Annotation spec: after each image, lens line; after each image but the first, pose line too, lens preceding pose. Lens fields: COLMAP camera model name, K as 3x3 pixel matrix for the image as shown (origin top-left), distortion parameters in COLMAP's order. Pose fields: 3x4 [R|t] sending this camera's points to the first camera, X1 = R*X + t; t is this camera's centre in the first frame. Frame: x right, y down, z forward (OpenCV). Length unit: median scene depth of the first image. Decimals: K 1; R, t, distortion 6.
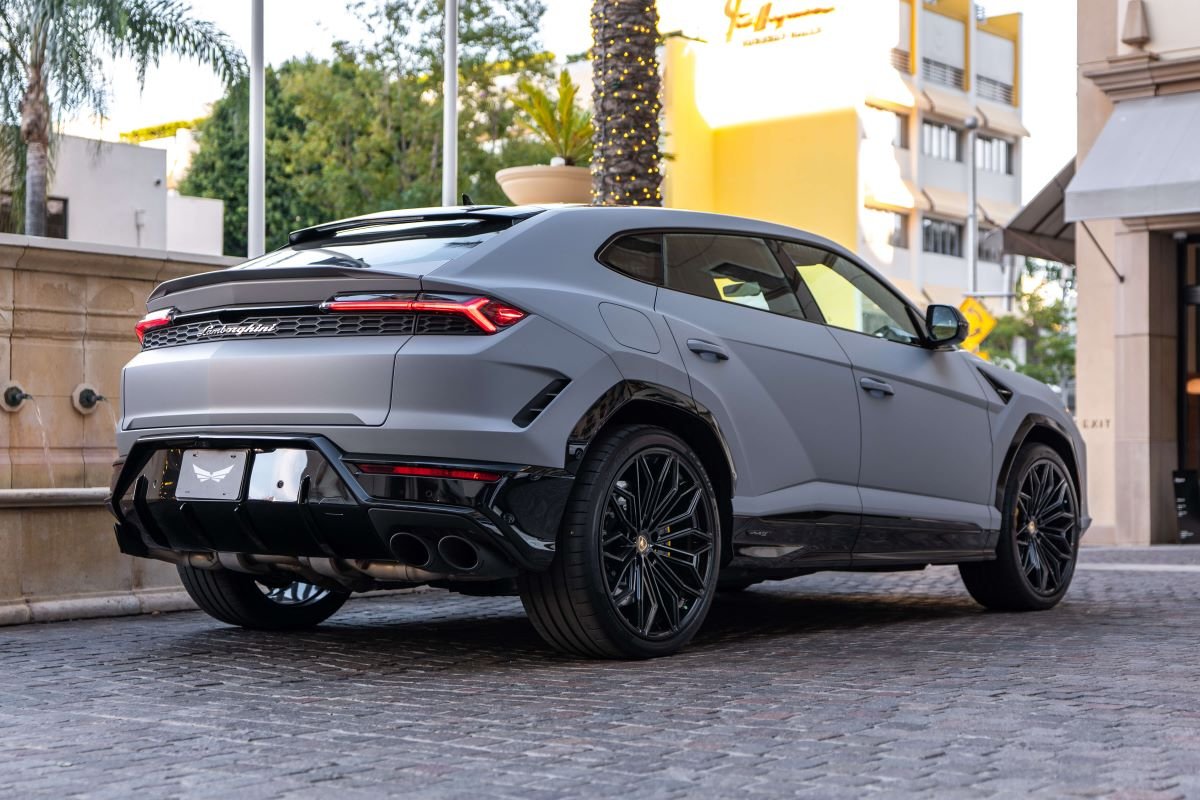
lens RADIAL K [[1879.9, 0, 564.5], [0, 1879.9, 431.4], [0, 0, 1]] dist [-0.063406, 0.194910]
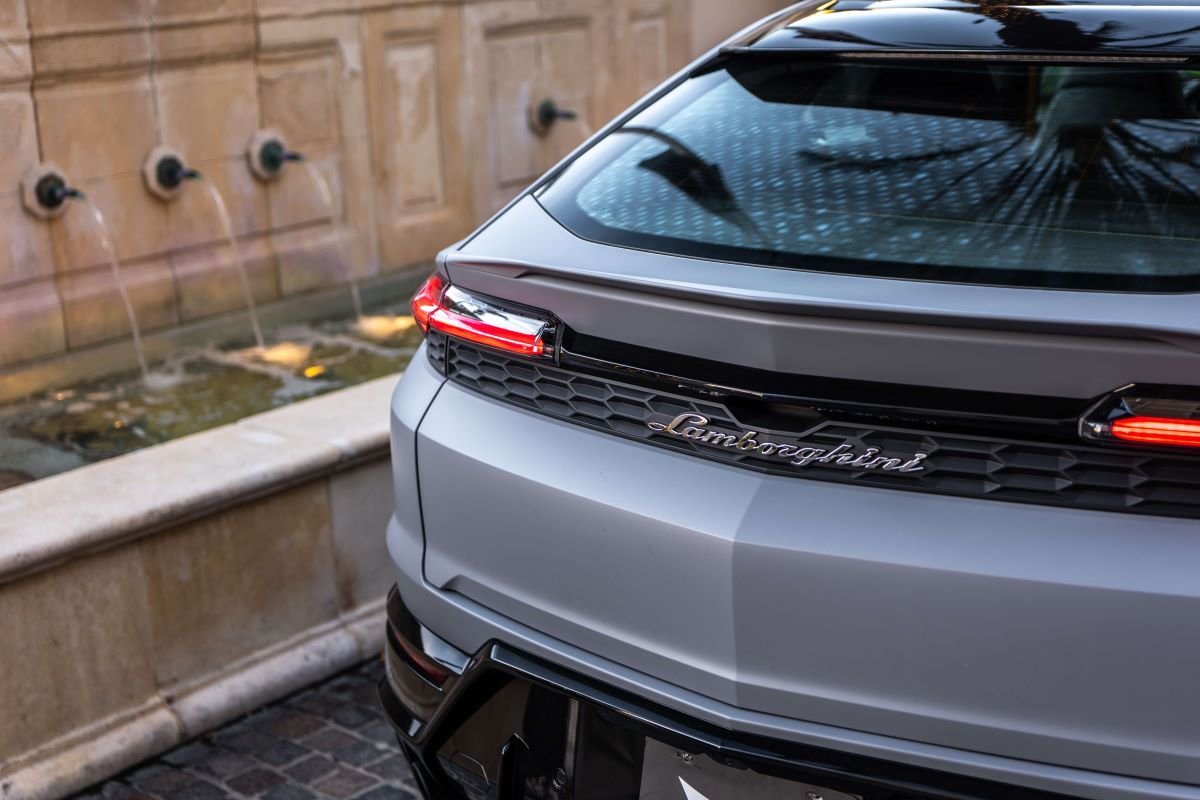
lens RADIAL K [[1879.9, 0, 564.5], [0, 1879.9, 431.4], [0, 0, 1]] dist [-0.063406, 0.194910]
pose [[0.998485, -0.054788, 0.005078, -0.139009], [0.051179, 0.958664, 0.279900, -0.102762], [-0.020203, -0.279216, 0.960016, 0.406296]]
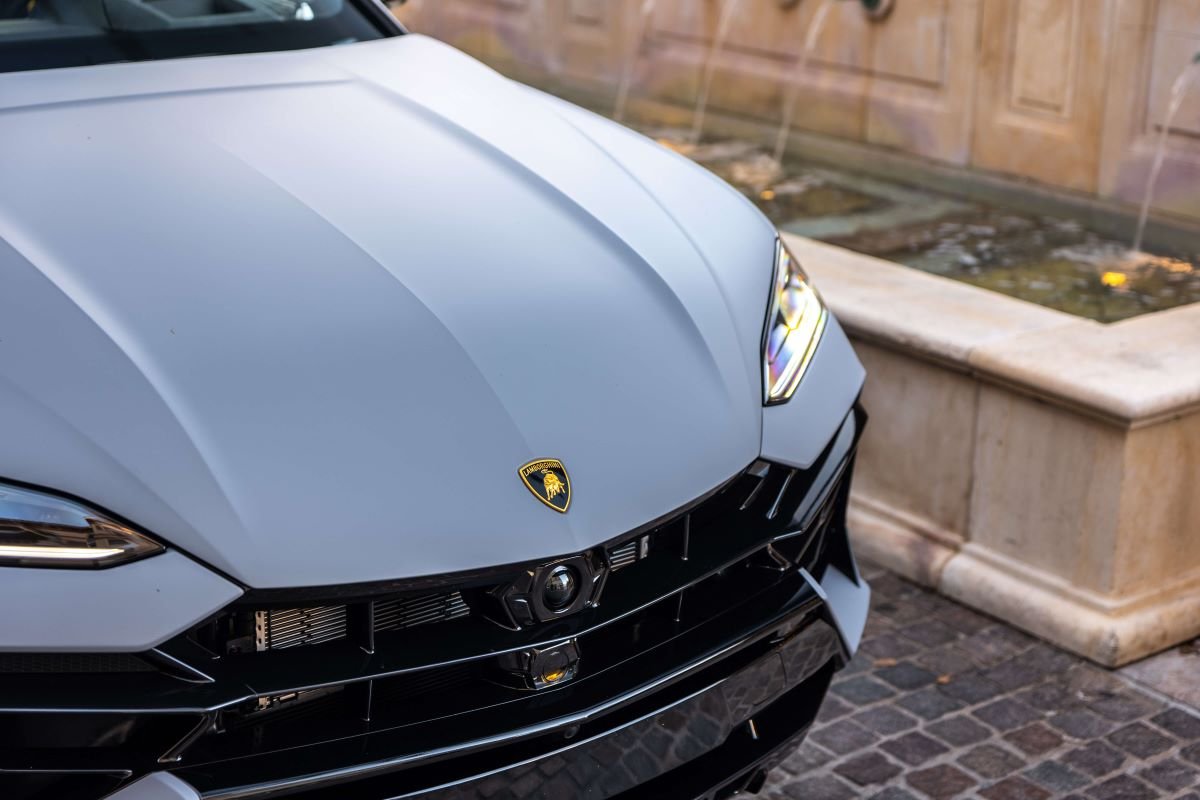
lens RADIAL K [[1959.7, 0, 600.0], [0, 1959.7, 400.0], [0, 0, 1]] dist [0.012236, 0.065803]
pose [[-0.199844, 0.293930, -0.934702, 0.445070], [-0.010201, 0.953269, 0.301950, -0.084803], [0.979775, 0.069878, -0.187507, 1.110683]]
